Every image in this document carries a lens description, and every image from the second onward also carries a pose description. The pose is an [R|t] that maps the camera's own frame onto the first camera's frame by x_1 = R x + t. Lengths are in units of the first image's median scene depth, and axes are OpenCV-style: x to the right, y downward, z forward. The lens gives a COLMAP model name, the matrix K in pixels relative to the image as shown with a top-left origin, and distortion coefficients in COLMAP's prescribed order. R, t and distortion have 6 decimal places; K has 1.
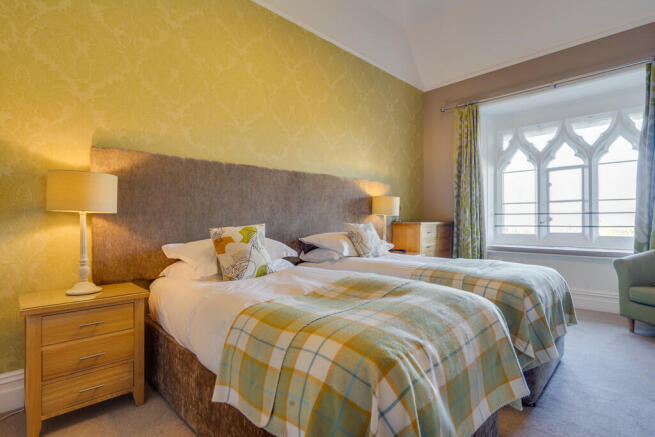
lens RADIAL K [[333.5, 0, 327.1], [0, 333.5, 218.1], [0, 0, 1]] dist [0.000120, 0.000084]
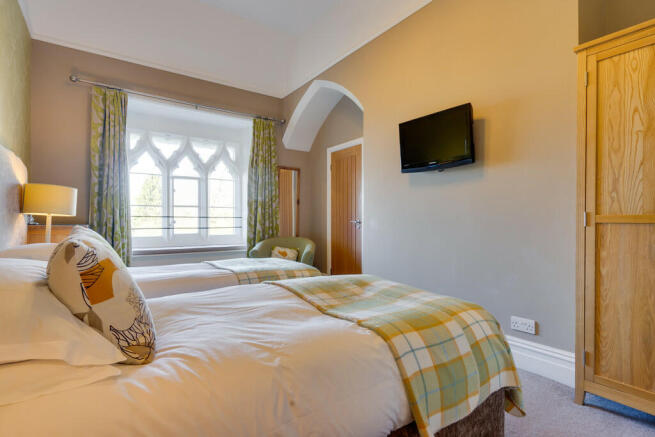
lens RADIAL K [[333.5, 0, 327.4], [0, 333.5, 219.3], [0, 0, 1]] dist [0.000120, 0.000084]
pose [[0.155411, 0.012349, 0.987773, -0.351688], [-0.005390, 0.999918, -0.011653, 0.004295], [-0.987835, -0.003513, 0.155465, 0.337599]]
